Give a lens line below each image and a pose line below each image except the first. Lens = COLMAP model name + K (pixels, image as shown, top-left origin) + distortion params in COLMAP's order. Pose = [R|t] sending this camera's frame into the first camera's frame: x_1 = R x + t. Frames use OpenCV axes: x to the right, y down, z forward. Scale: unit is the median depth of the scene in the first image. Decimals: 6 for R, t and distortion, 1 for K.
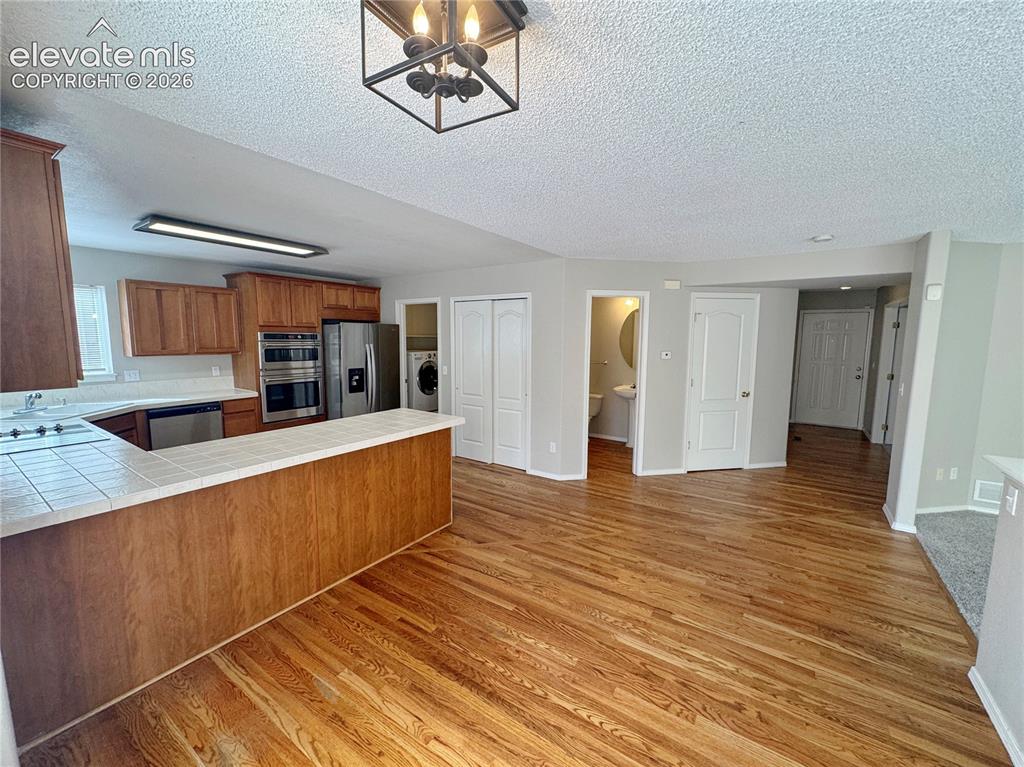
lens RADIAL K [[408.9, 0, 512.0], [0, 408.9, 383.5], [0, 0, 1]] dist [-0.001680, -0.000117]
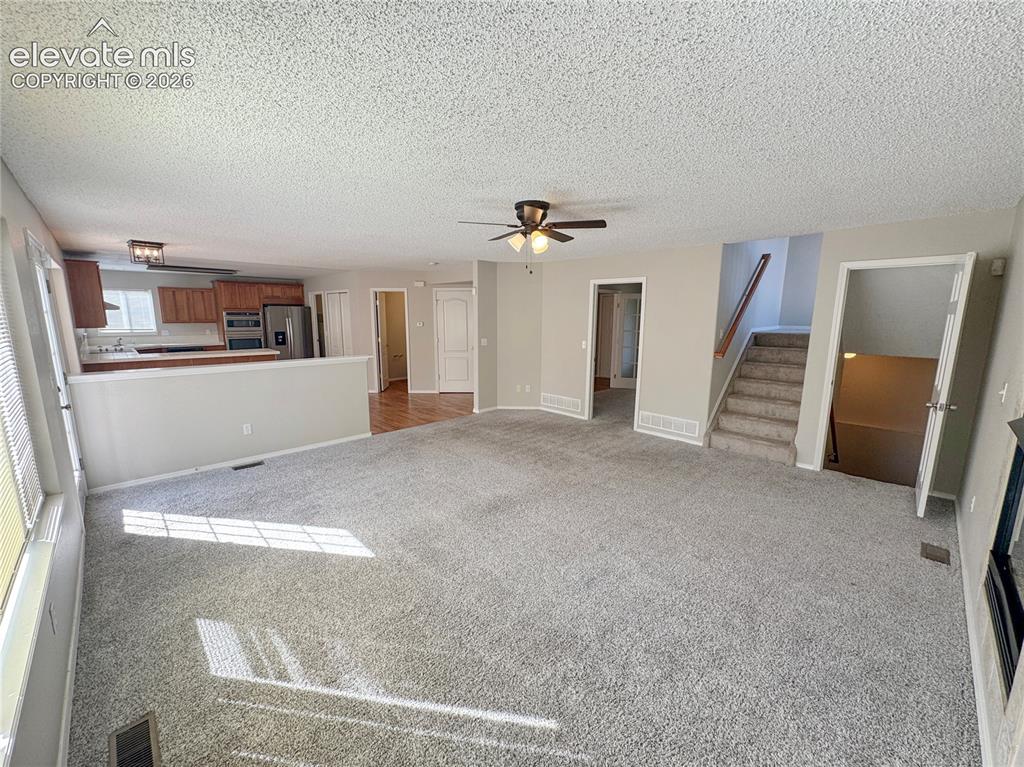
lens RADIAL K [[408.9, 0, 512.0], [0, 408.9, 383.5], [0, 0, 1]] dist [-0.001680, -0.000117]
pose [[0.981829, 0.031368, -0.187160, 1.224790], [-0.021560, 0.998297, 0.054214, 0.090091], [0.188542, -0.049193, 0.980832, -0.733762]]
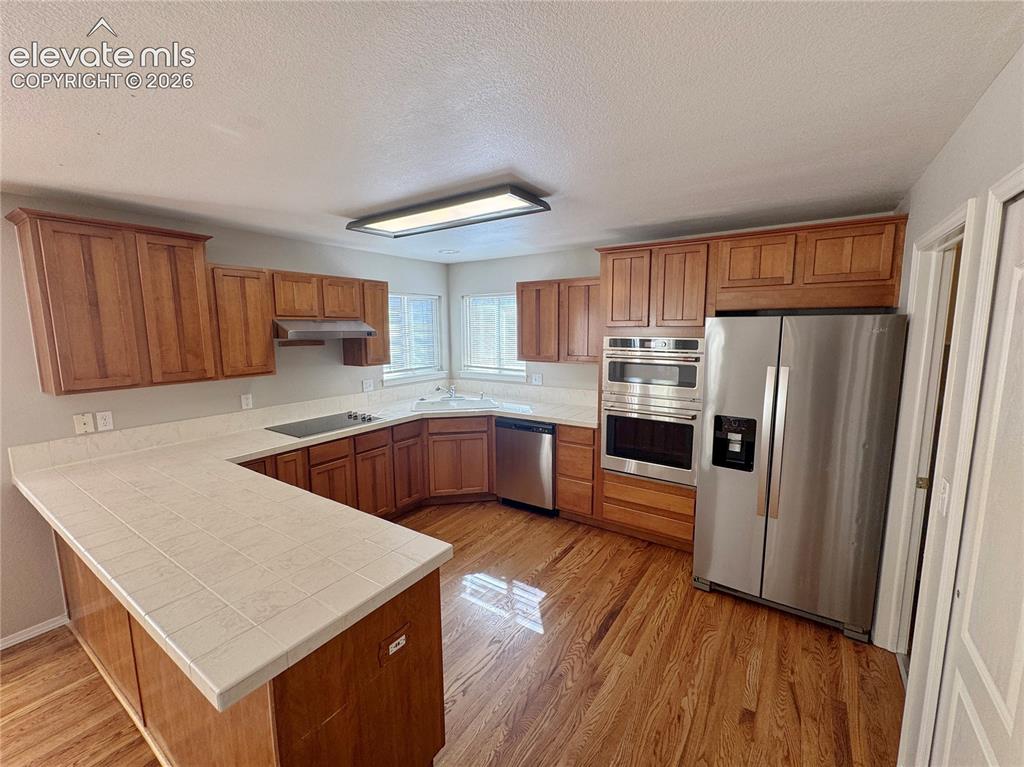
lens RADIAL K [[431.0, 0, 512.0], [0, 431.0, 383.5], [0, 0, 1]] dist [-0.000337, -0.000068]
pose [[0.006580, 0.127127, -0.991865, 0.113401], [-0.105862, 0.986401, 0.125725, -0.137749], [0.994359, 0.104174, 0.019948, 0.944674]]
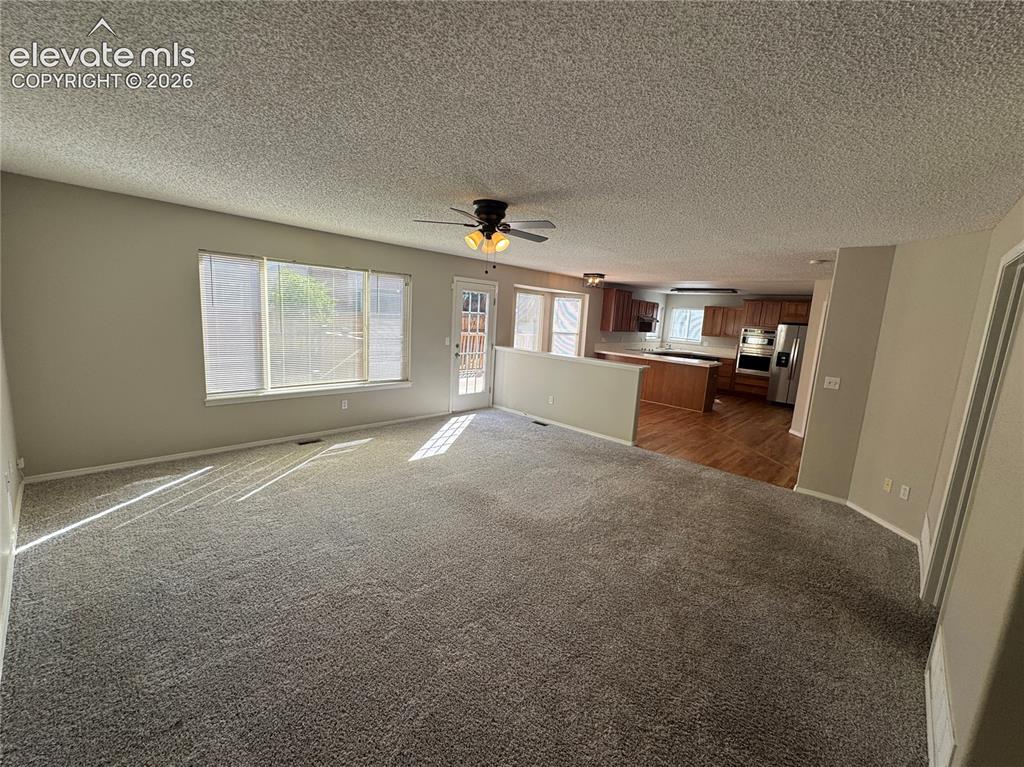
lens RADIAL K [[424.4, 0, 512.0], [0, 424.4, 383.5], [0, 0, 1]] dist [-0.001572, -0.000067]
pose [[-0.148091, 0.145044, -0.978280, 1.890400], [-0.174791, 0.969776, 0.170242, -0.017937], [0.973405, 0.196205, -0.118263, 0.199331]]
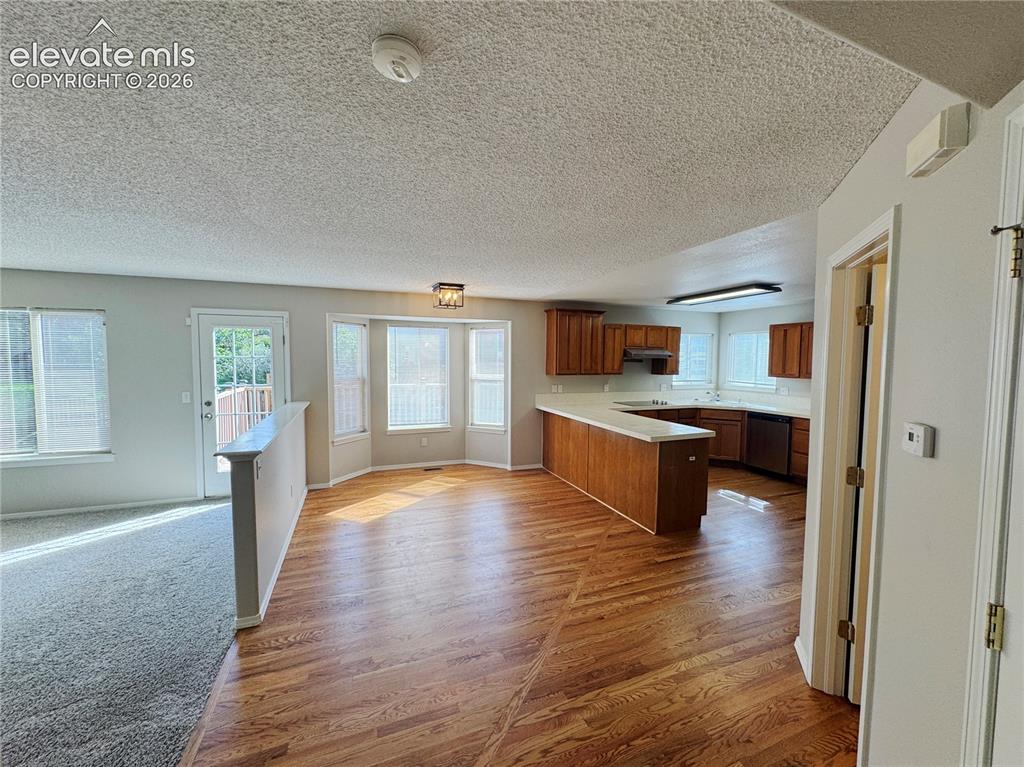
lens RADIAL K [[408.9, 0, 512.0], [0, 408.9, 383.5], [0, 0, 1]] dist [-0.001680, -0.000117]
pose [[-0.564813, 0.039333, -0.824281, 0.788735], [-0.105989, 0.987133, 0.119729, -0.116855], [0.818384, 0.154989, -0.553376, 1.034740]]
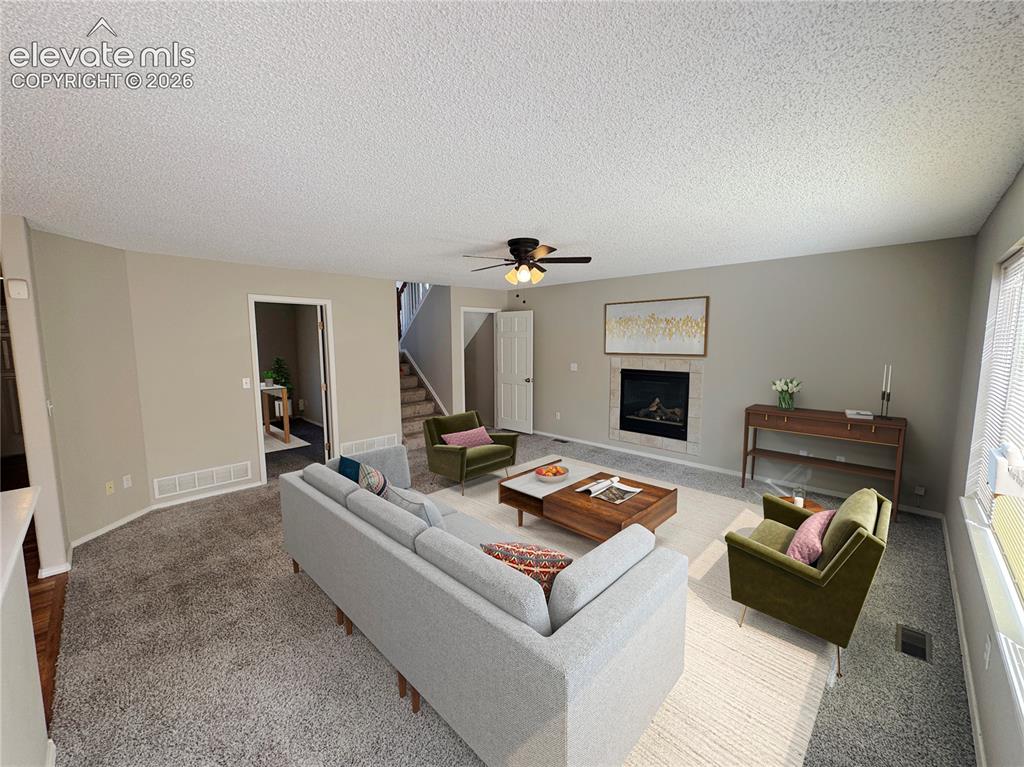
lens RADIAL K [[408.9, 0, 512.0], [0, 408.9, 383.5], [0, 0, 1]] dist [-0.001680, -0.000117]
pose [[0.172125, -0.117129, 0.978087, 0.285467], [0.120407, 0.987962, 0.097122, 0.005231], [-0.977689, 0.101051, 0.184156, -0.089922]]
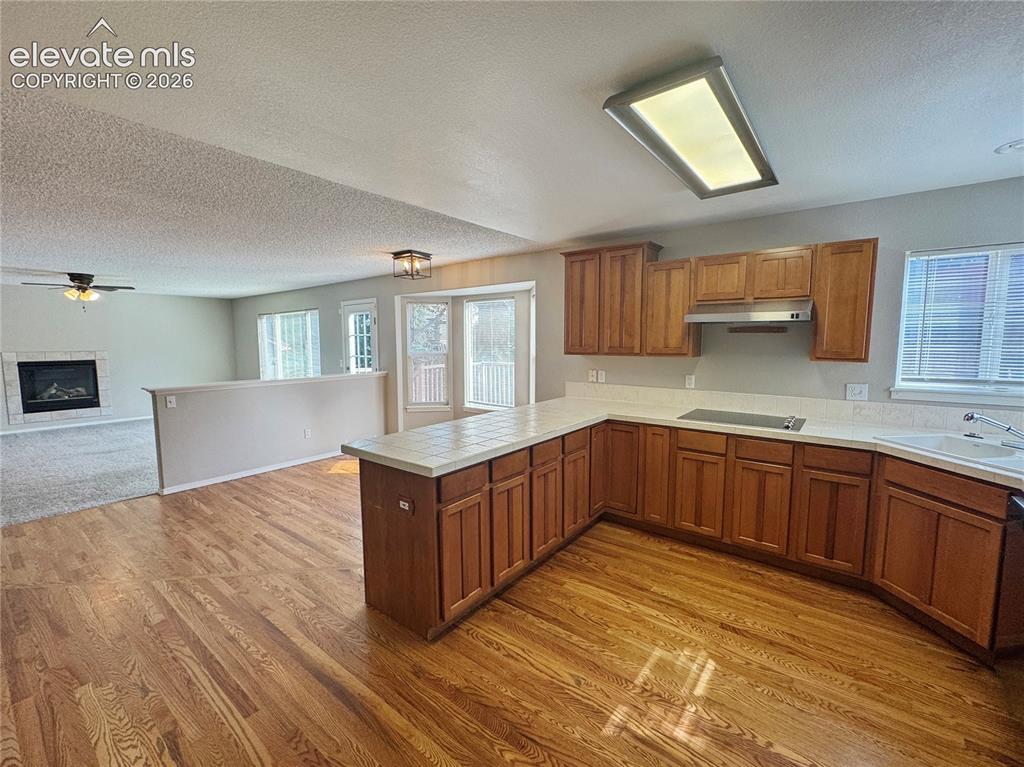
lens RADIAL K [[434.6, 0, 512.0], [0, 434.6, 383.5], [0, 0, 1]] dist [-0.000345, 0.000008]
pose [[-0.998153, -0.008784, 0.060113, -0.361232], [0.004169, 0.977255, 0.212024, -0.138668], [-0.060608, 0.211883, -0.975414, 1.361032]]
